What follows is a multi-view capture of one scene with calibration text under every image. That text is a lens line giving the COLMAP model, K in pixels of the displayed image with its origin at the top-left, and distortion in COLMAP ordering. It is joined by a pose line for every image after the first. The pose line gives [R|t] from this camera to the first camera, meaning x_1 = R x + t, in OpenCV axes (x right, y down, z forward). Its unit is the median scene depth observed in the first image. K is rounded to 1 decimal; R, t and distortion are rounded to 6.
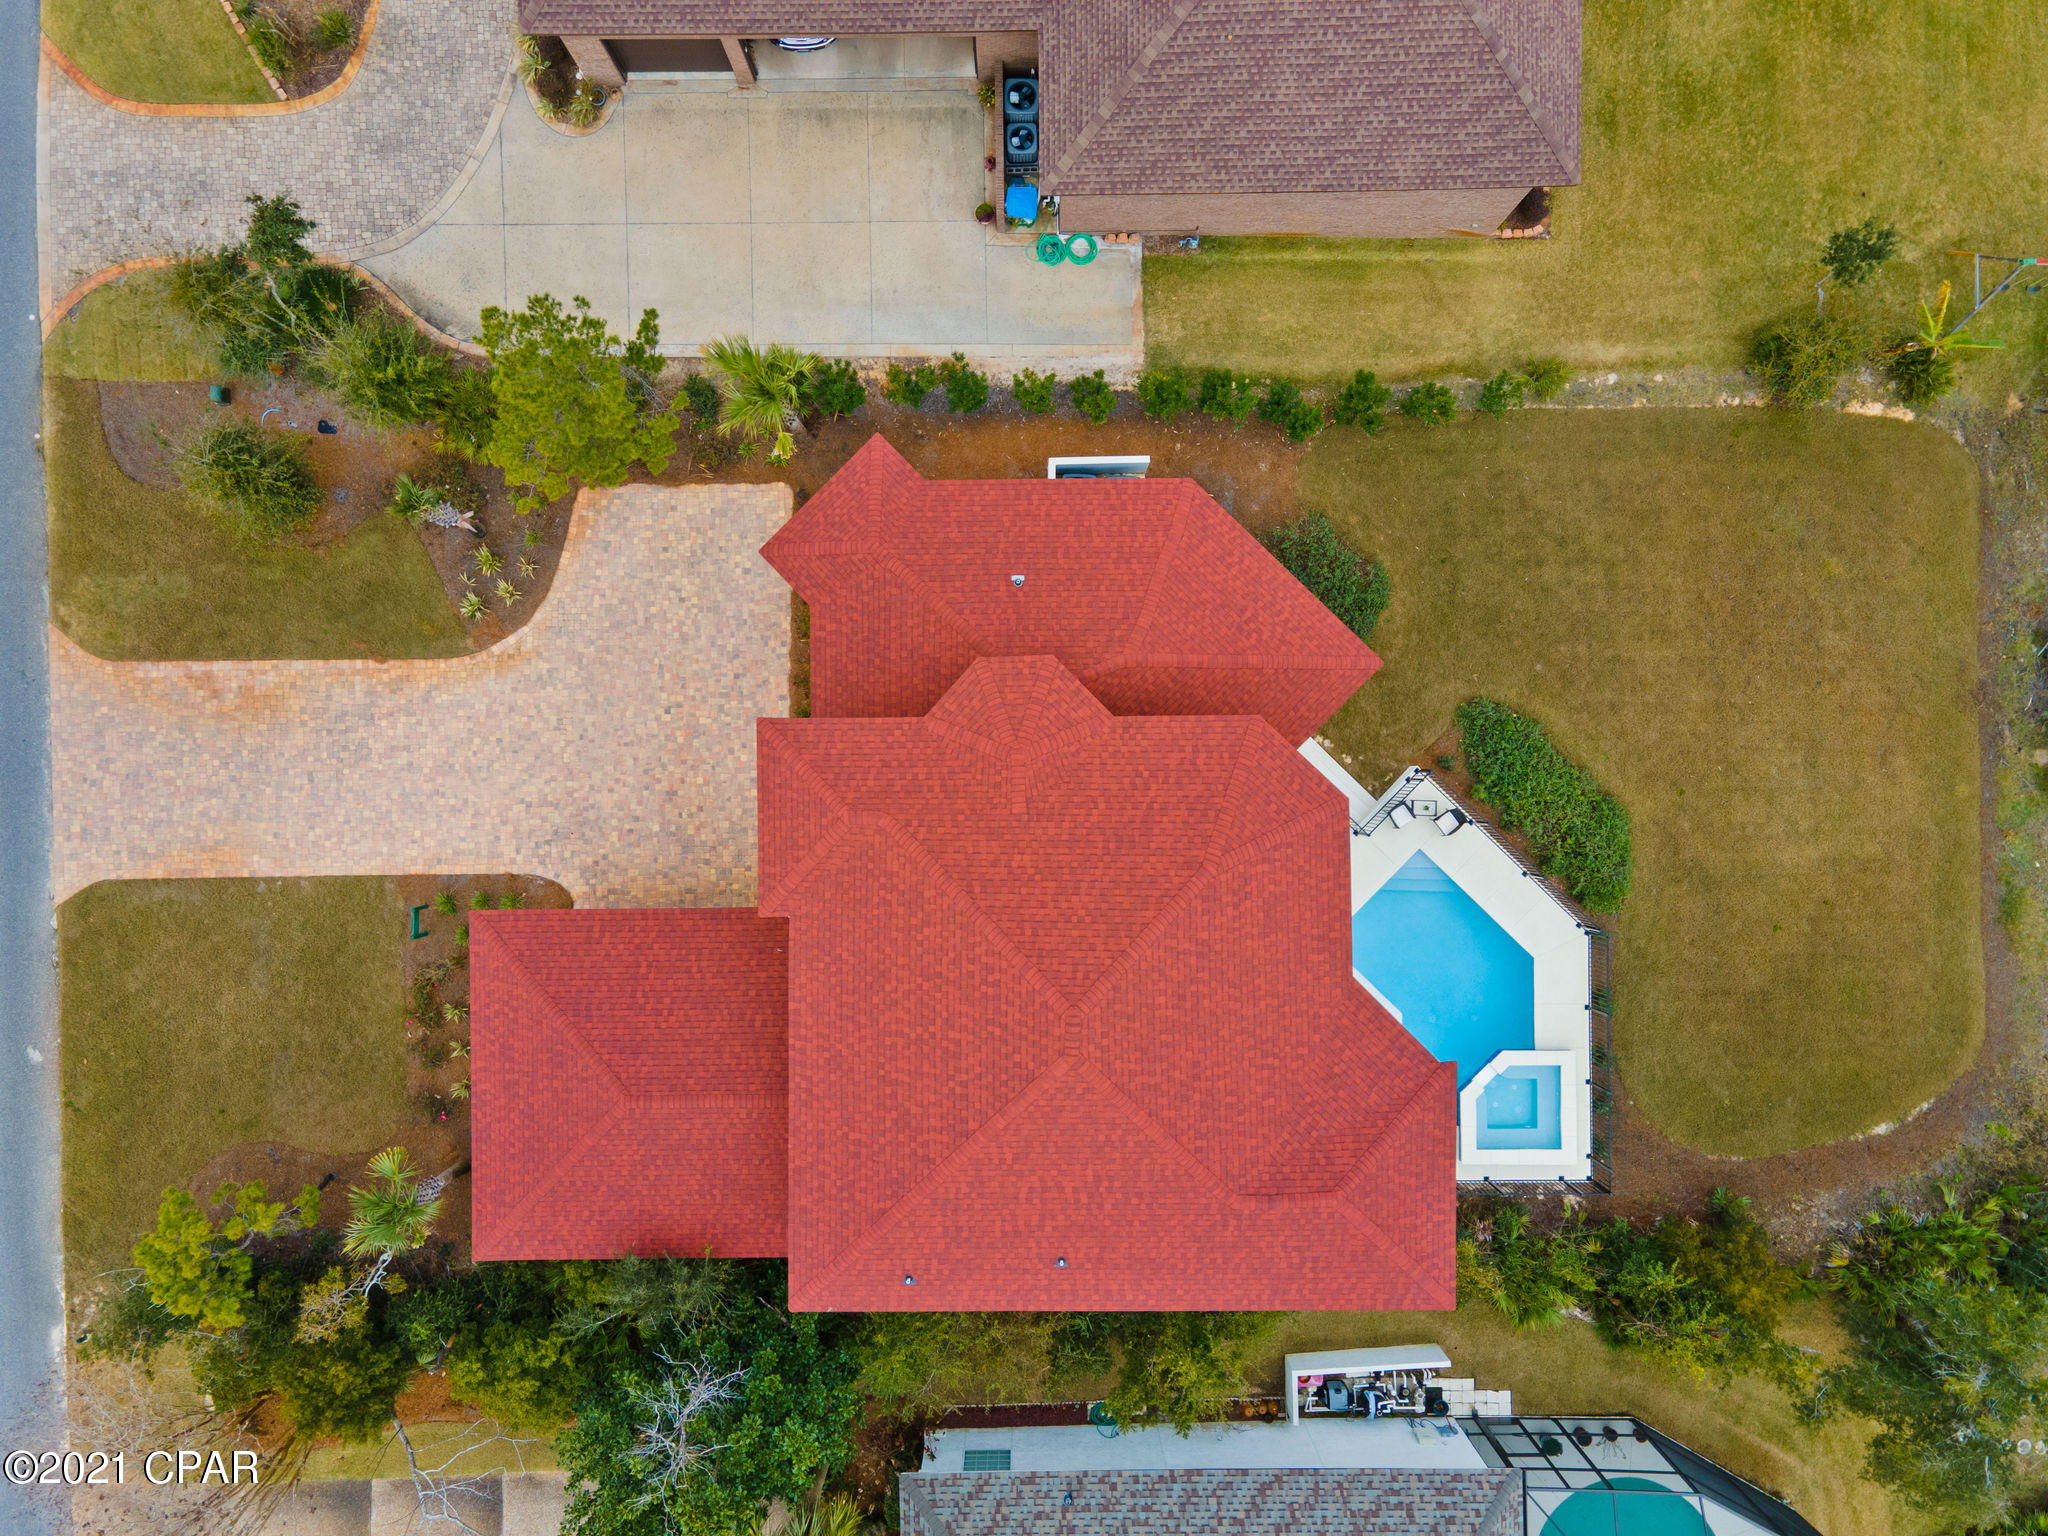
lens RADIAL K [[1494.5, 0, 1011.5], [0, 1494.5, 786.9], [0, 0, 1]] dist [0.023562, 0.040754]
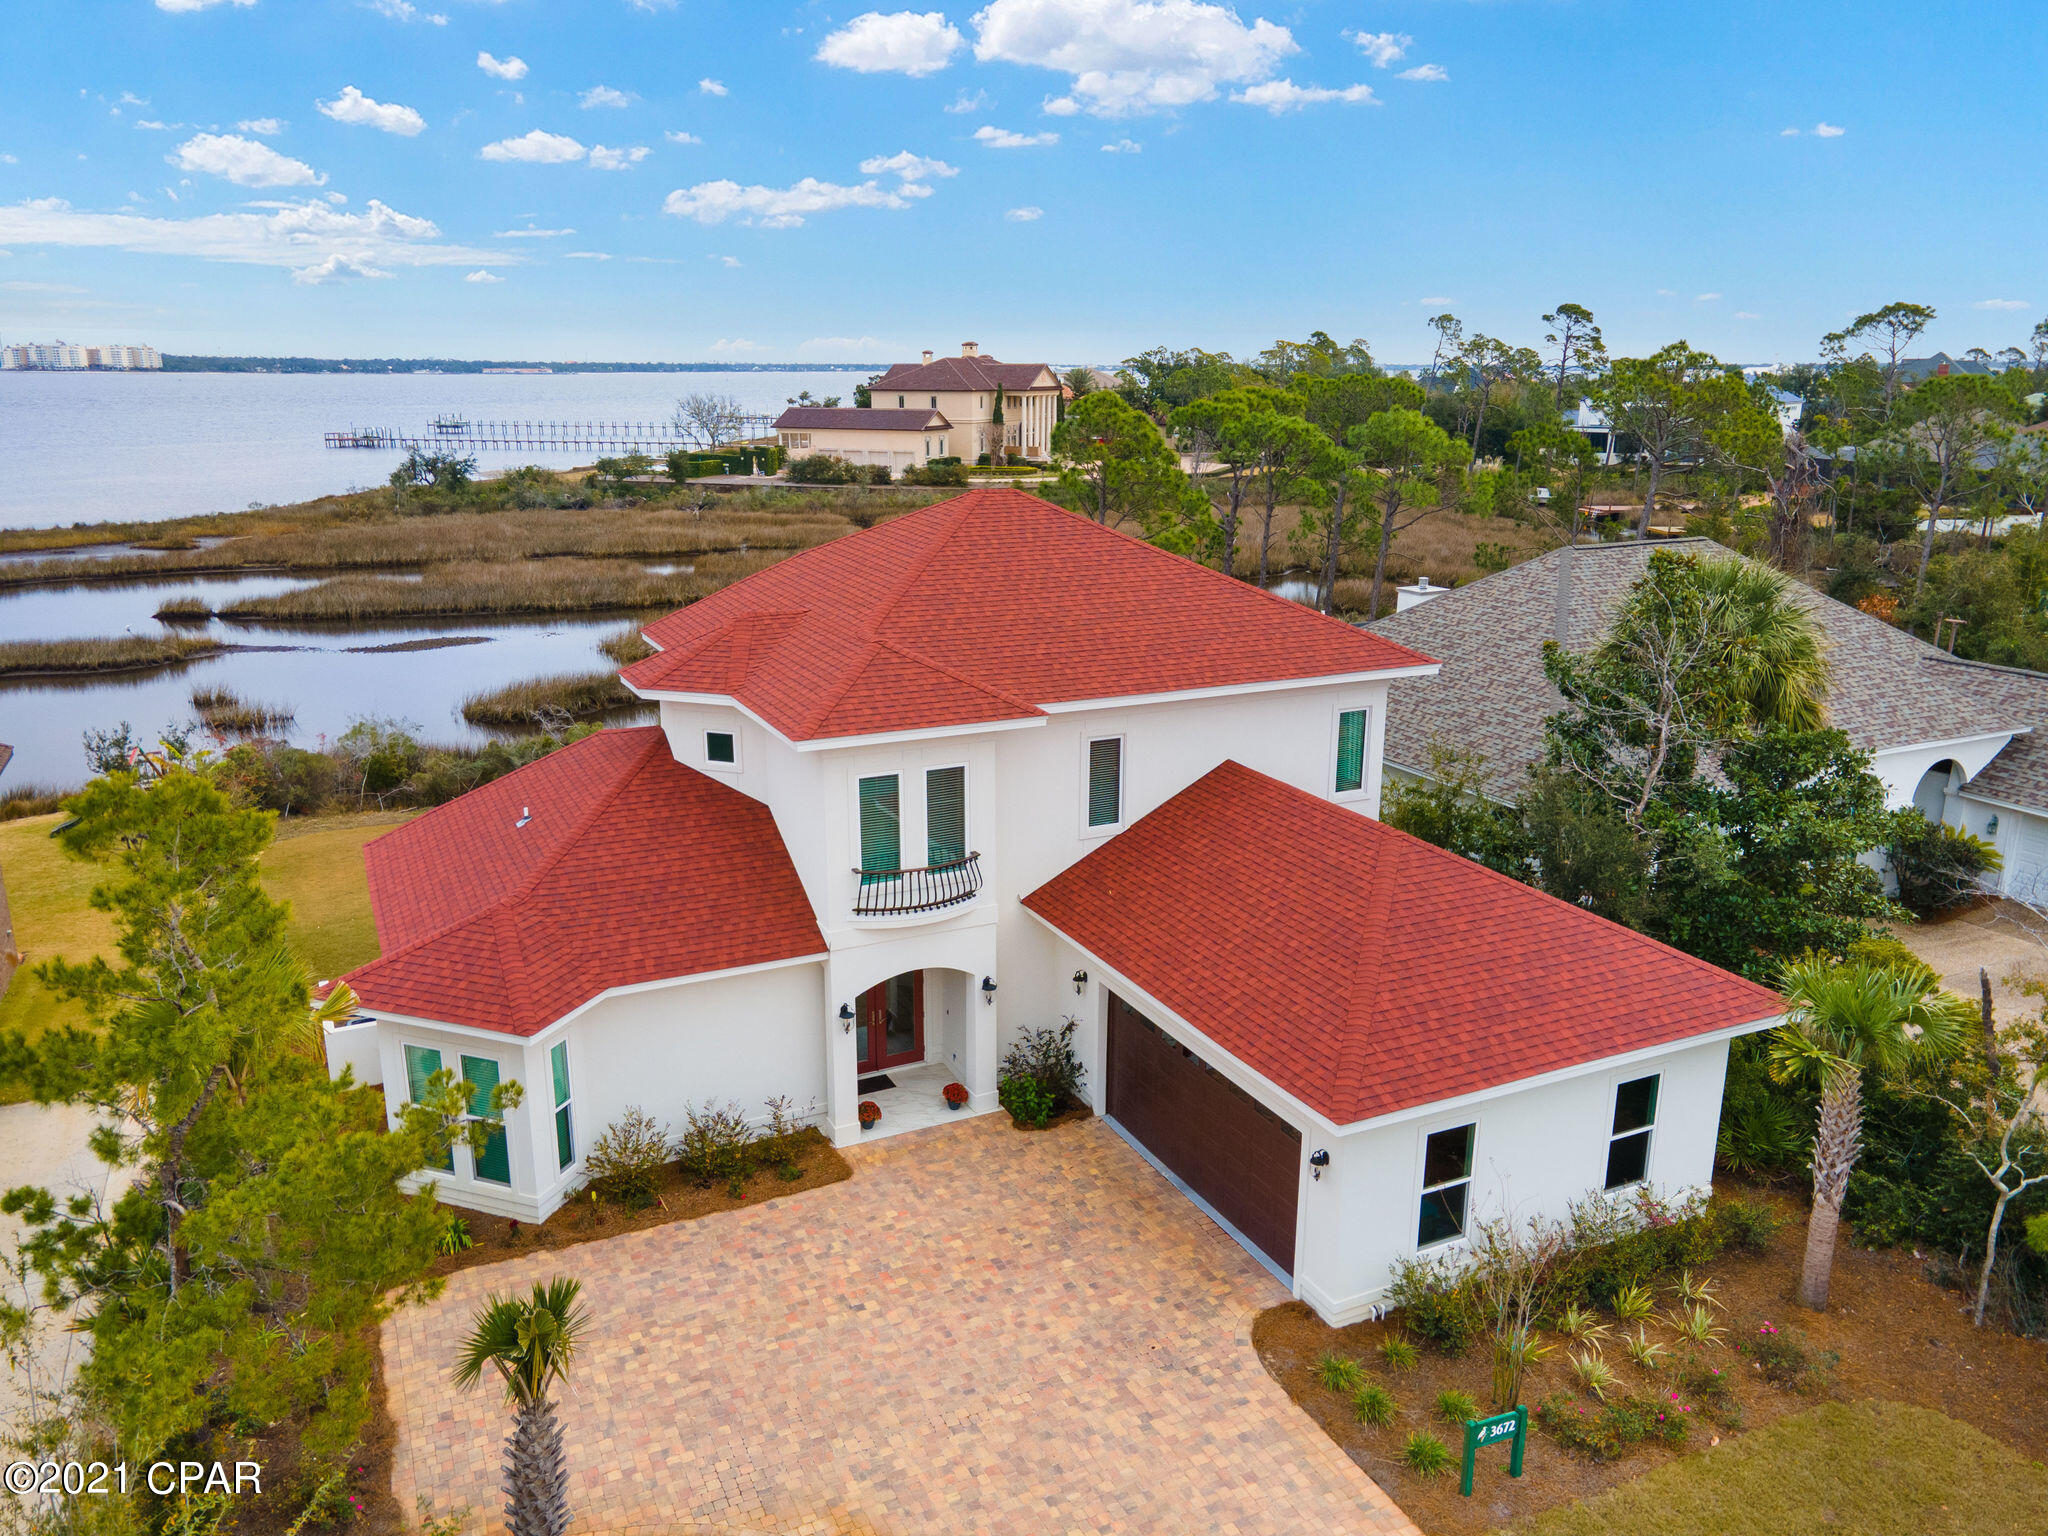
lens RADIAL K [[1494.5, 0, 1011.5], [0, 1494.5, 786.9], [0, 0, 1]] dist [0.023562, 0.040754]
pose [[-0.419665, -0.231171, 0.877748, -0.671770], [0.907546, -0.123443, 0.401401, -0.190752], [0.015559, 0.965050, 0.261603, 0.686715]]
